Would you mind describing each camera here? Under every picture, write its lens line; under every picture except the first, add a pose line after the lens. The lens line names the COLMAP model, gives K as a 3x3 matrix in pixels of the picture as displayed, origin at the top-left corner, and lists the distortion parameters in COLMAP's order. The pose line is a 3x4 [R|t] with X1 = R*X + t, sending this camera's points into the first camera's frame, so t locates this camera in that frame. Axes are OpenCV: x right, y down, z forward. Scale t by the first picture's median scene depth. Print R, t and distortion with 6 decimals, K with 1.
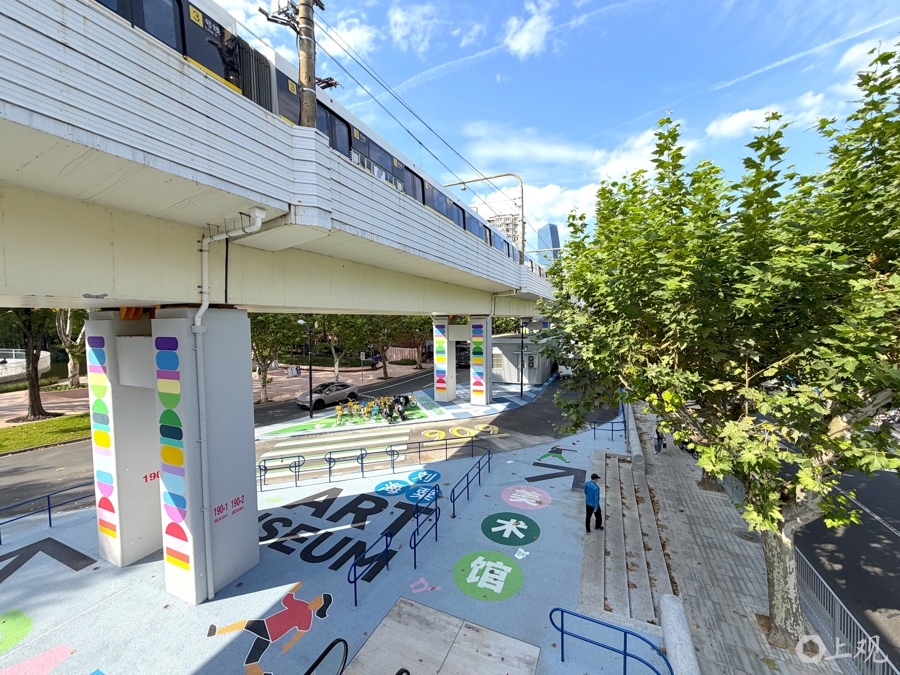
lens RADIAL K [[353.4, 0, 448.1], [0, 353.4, 339.1], [0, 0, 1]] dist [-0.001648, -0.000366]
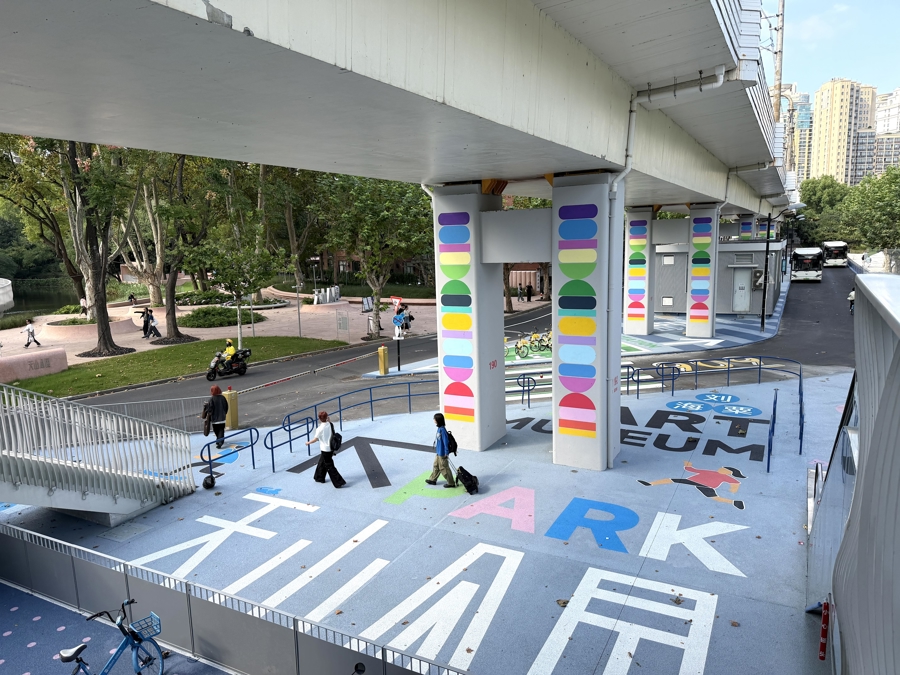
lens RADIAL K [[623.5, 0, 450.0], [0, 623.5, 337.5], [0, 0, 1]] dist [0.109942, -0.134656]
pose [[0.997224, -0.003610, -0.074377, -0.673960], [0.011559, 0.994222, 0.106717, 0.111920], [0.073562, -0.107280, 0.991504, -0.535858]]
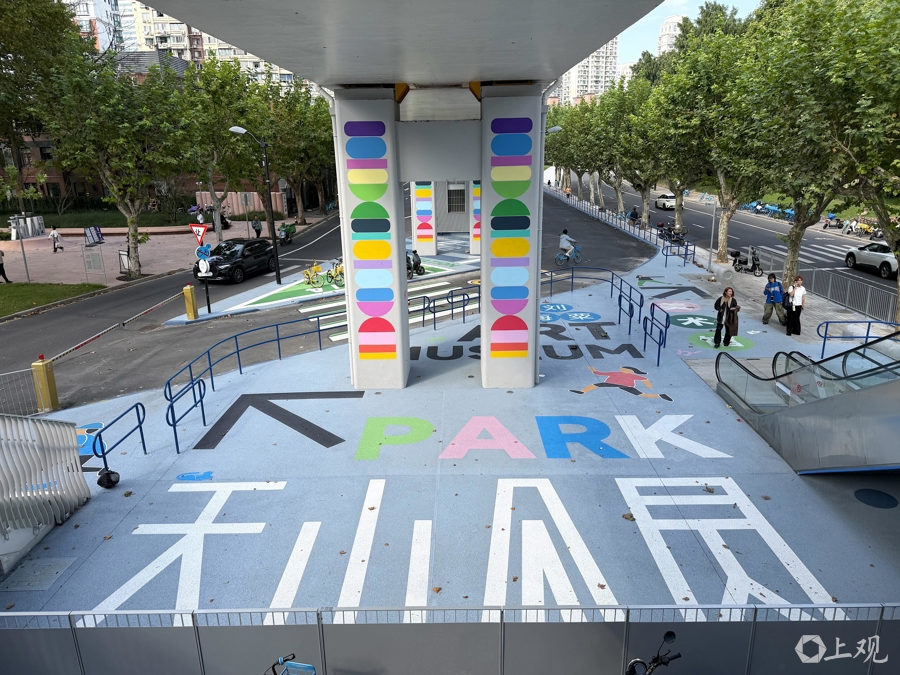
lens RADIAL K [[620.2, 0, 442.2], [0, 620.2, 335.8], [0, 0, 1]] dist [0.135240, -0.190829]
pose [[0.921624, -0.112785, 0.371333, -1.088358], [0.025851, 0.972555, 0.231234, 0.108882], [-0.387221, -0.203512, 0.899246, -0.362583]]
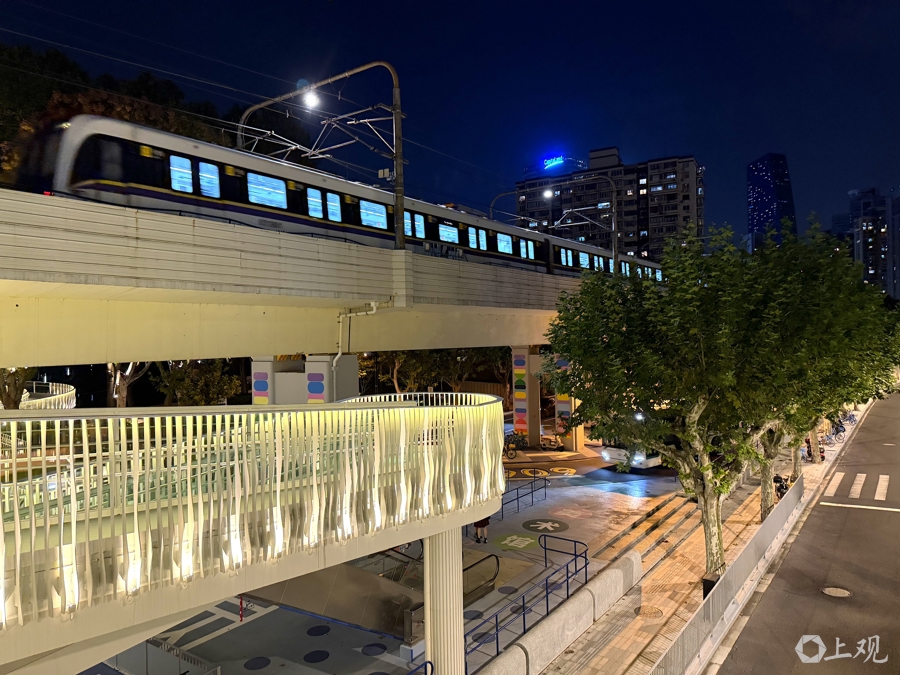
lens RADIAL K [[623.5, 0, 450.0], [0, 623.5, 337.5], [0, 0, 1]] dist [0.109942, -0.134656]
pose [[0.978952, -0.007737, -0.203943, 0.272232], [-0.002445, 0.998765, -0.049628, -0.017521], [0.204075, 0.049082, 0.977724, -1.143368]]
